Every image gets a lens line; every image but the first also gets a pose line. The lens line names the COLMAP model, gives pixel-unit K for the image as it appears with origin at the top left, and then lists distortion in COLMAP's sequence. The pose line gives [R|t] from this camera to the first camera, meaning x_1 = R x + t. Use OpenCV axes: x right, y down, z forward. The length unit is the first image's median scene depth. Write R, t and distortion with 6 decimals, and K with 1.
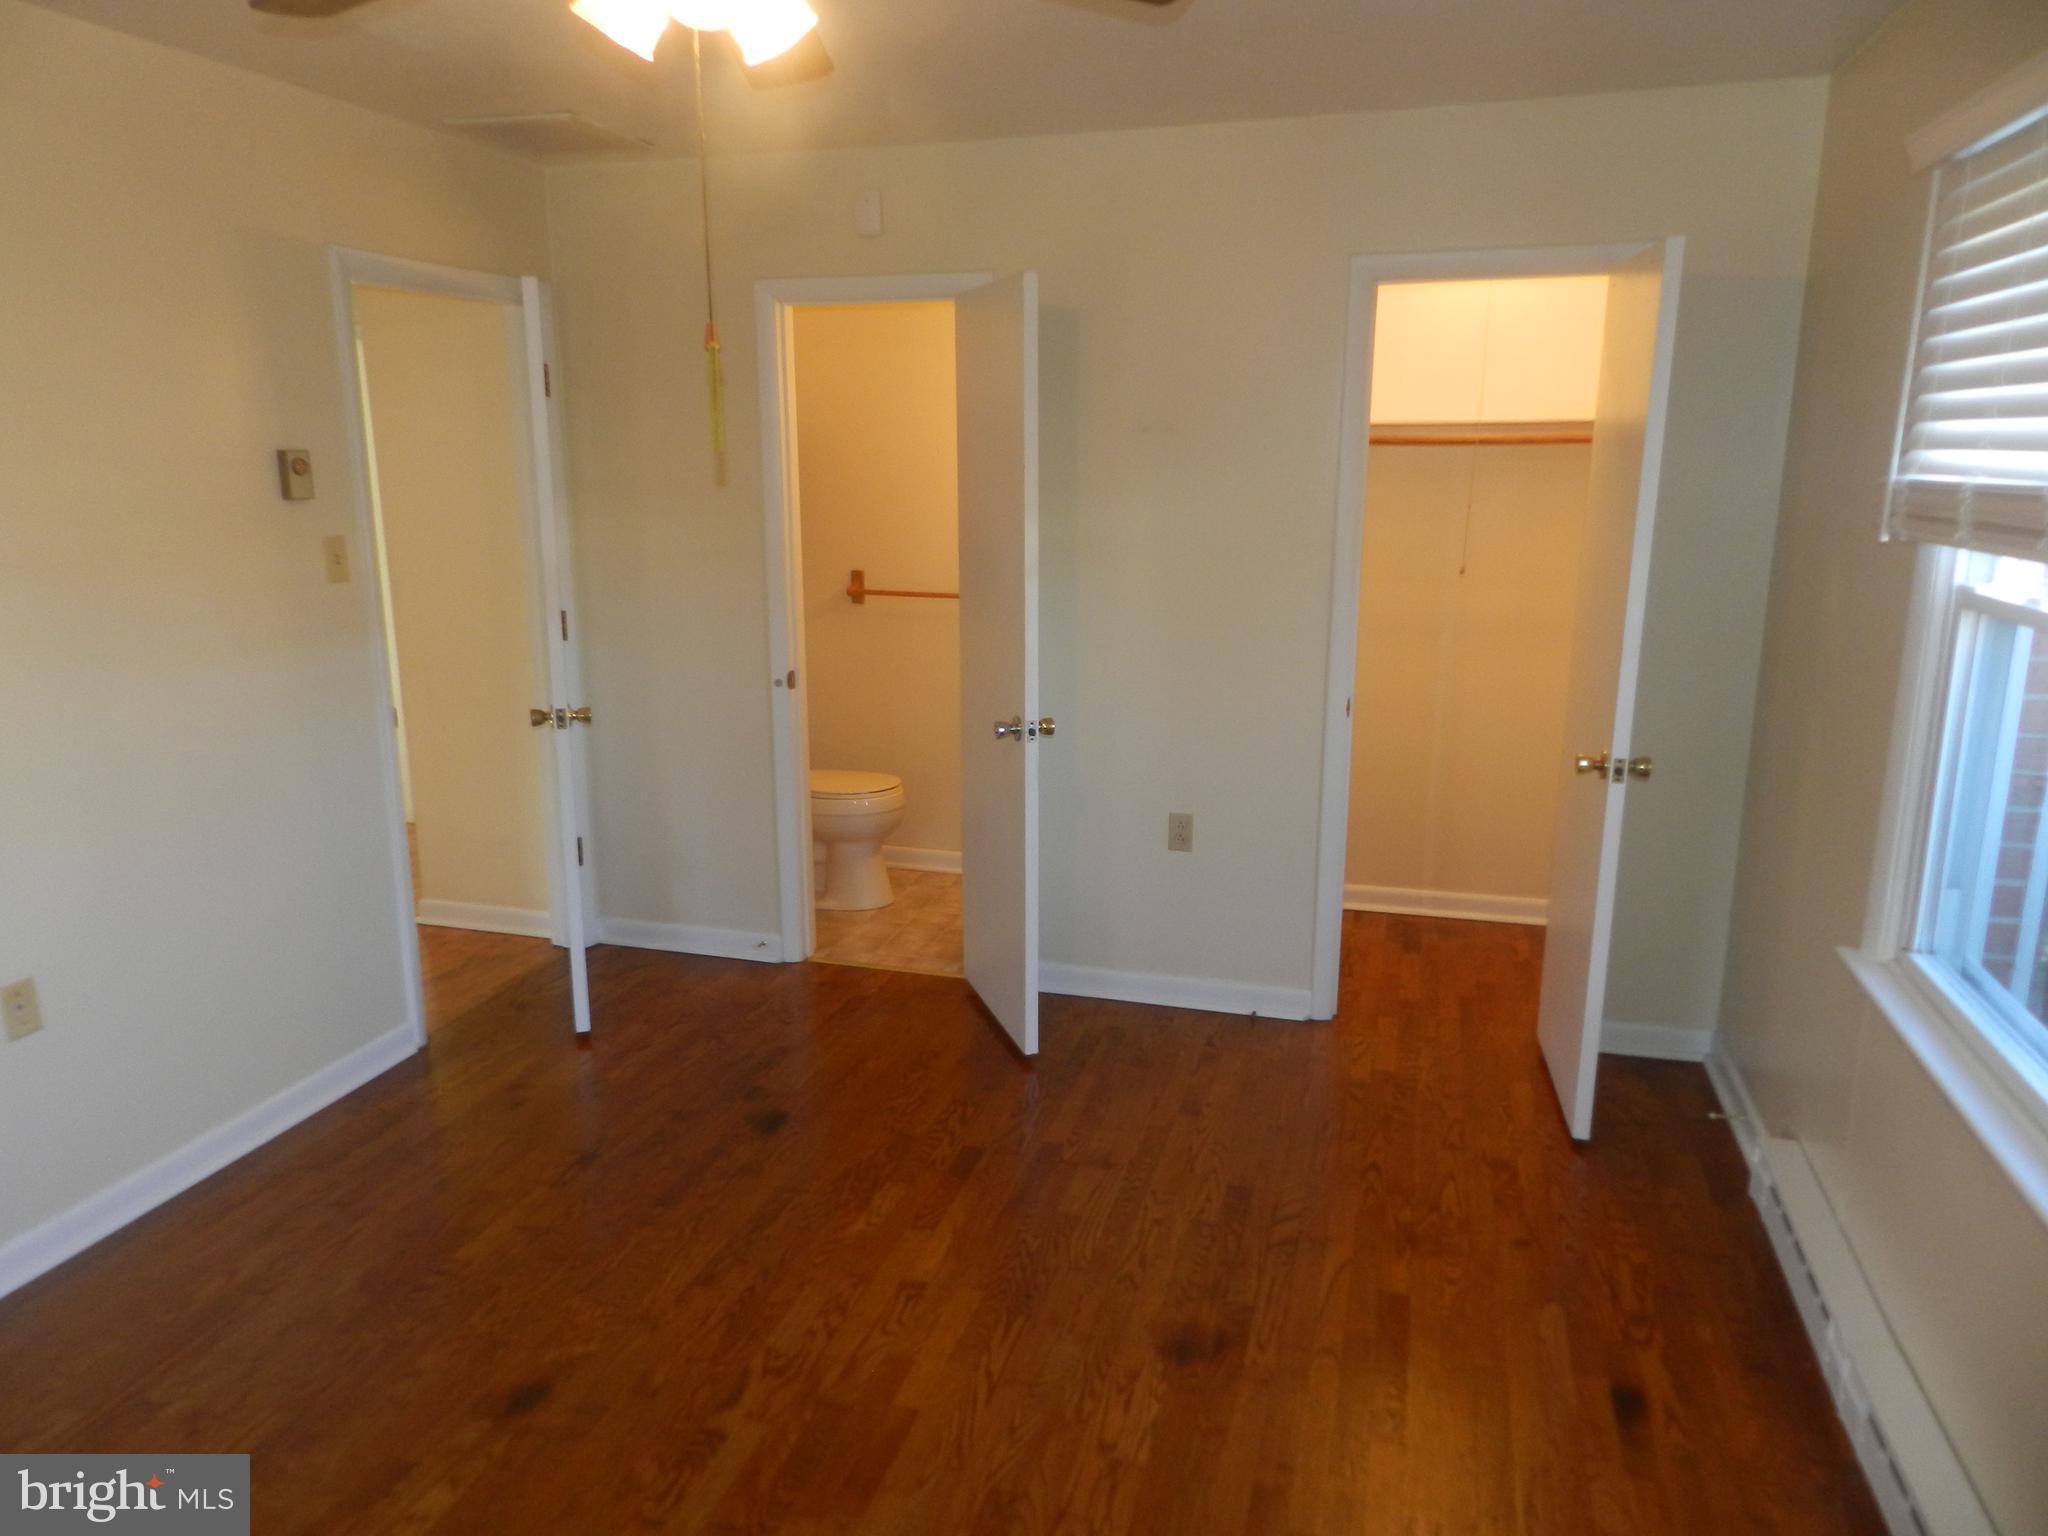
lens RADIAL K [[1415.3, 0, 1024.0], [0, 1415.3, 768.0], [0, 0, 1]] dist [0.033112, -0.004895]
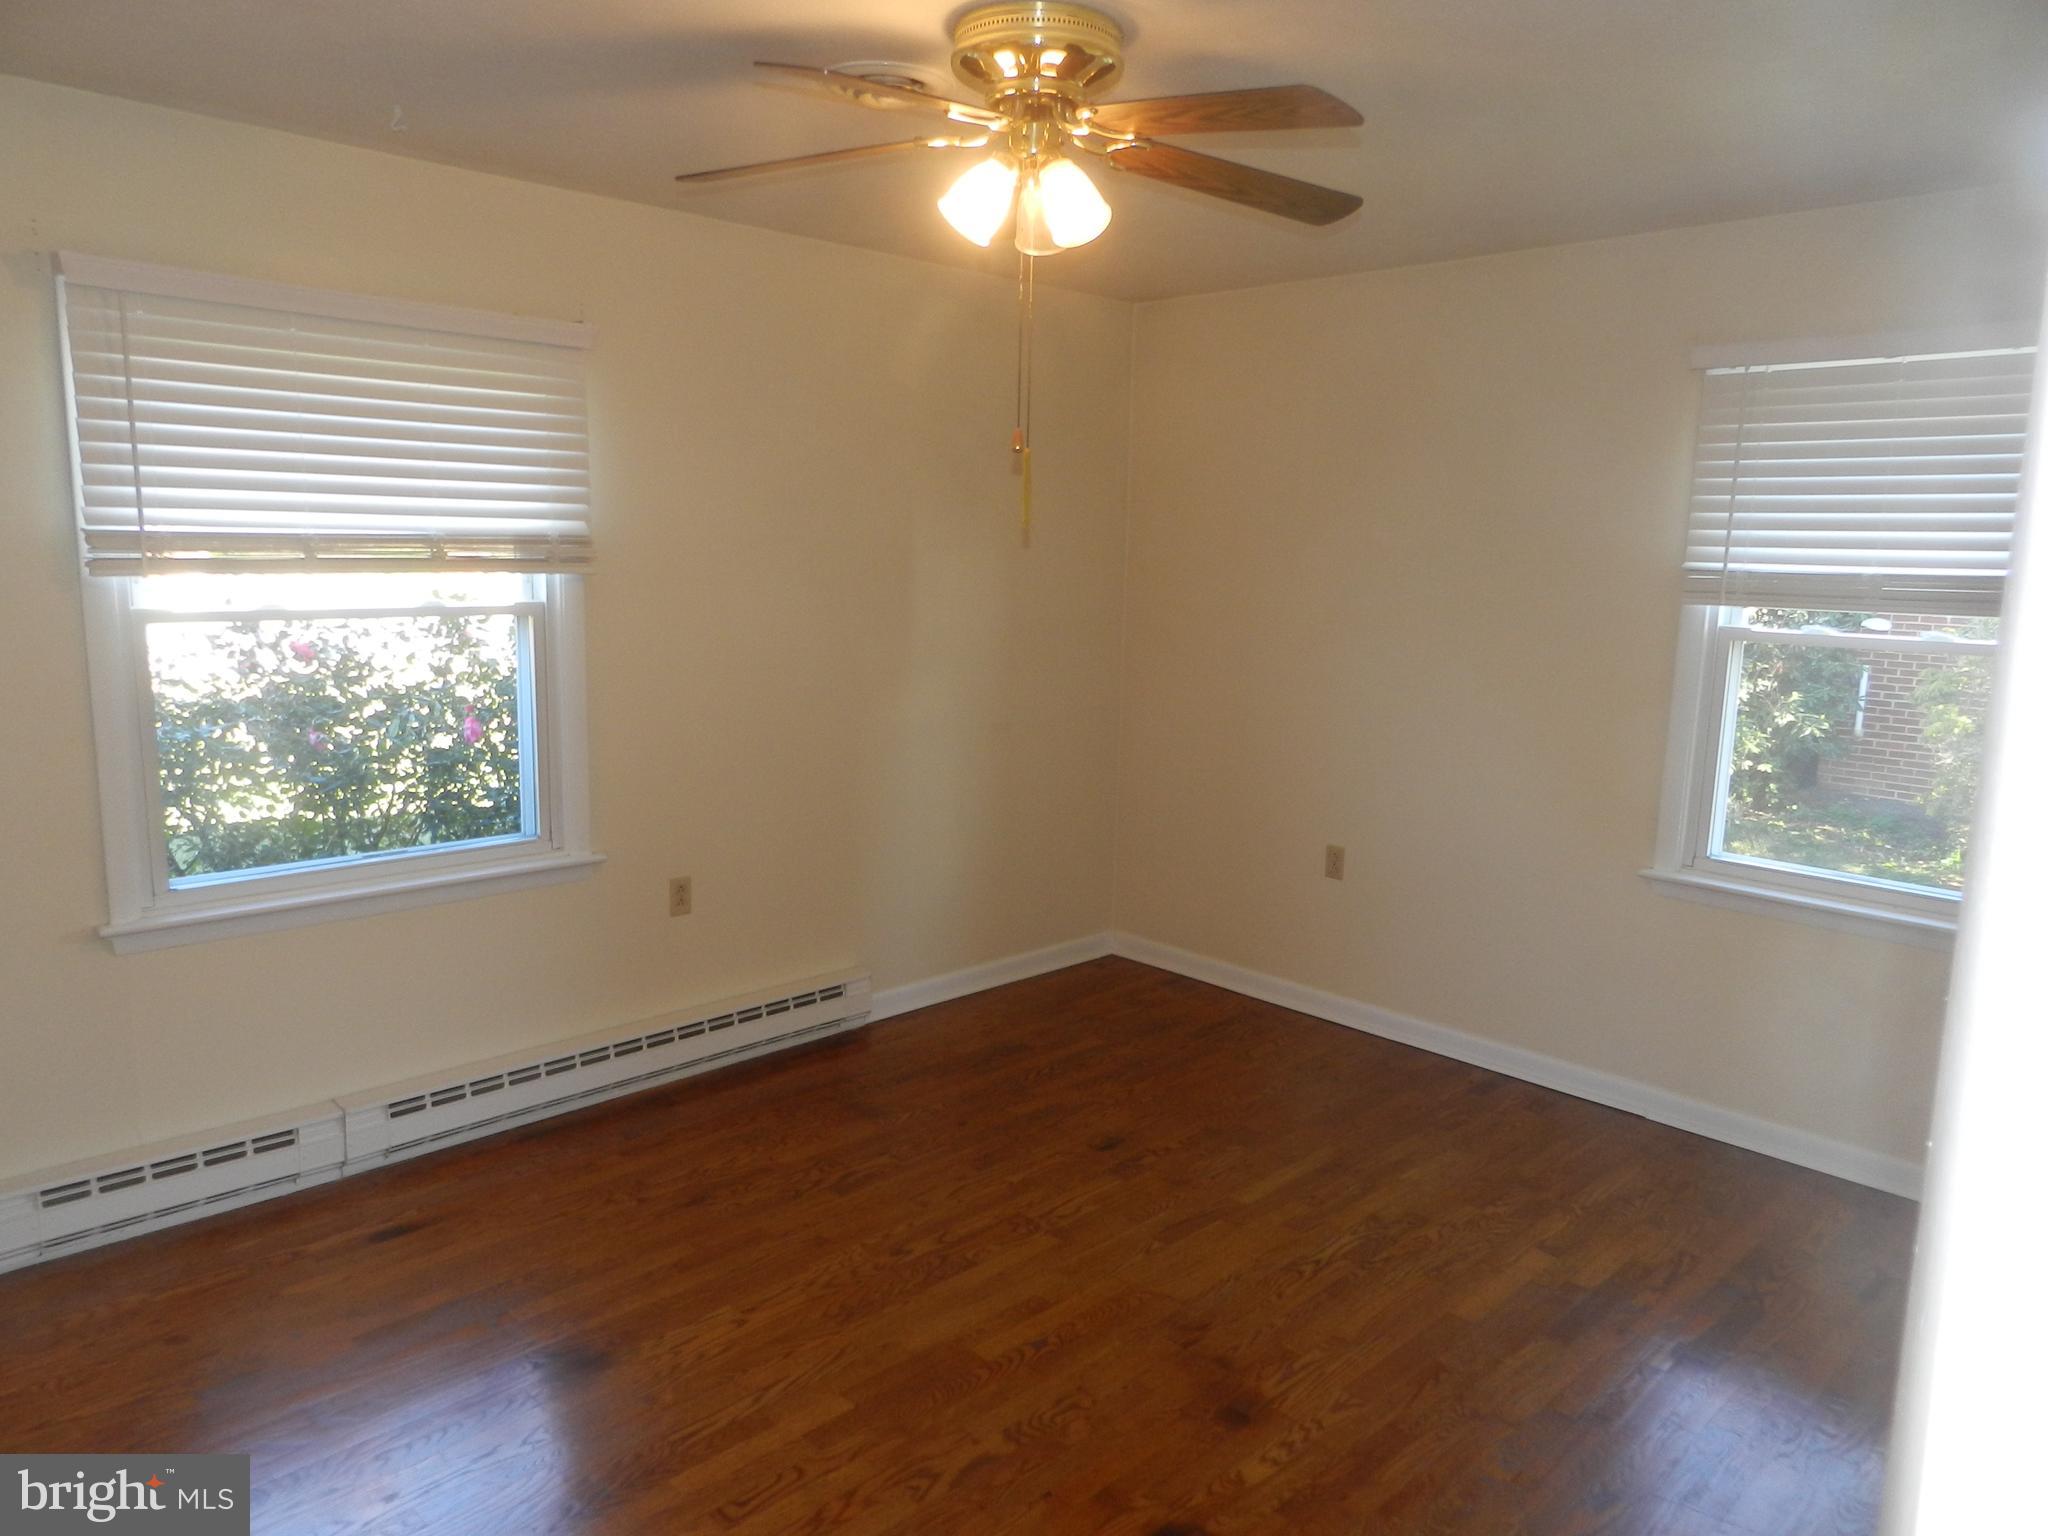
lens RADIAL K [[1415.3, 0, 1024.0], [0, 1415.3, 768.0], [0, 0, 1]] dist [0.033112, -0.004895]
pose [[-0.876533, -0.098672, 0.471120, -0.641108], [0.086223, 0.930745, 0.355357, -0.357793], [-0.473556, 0.352103, -0.807321, 1.586980]]
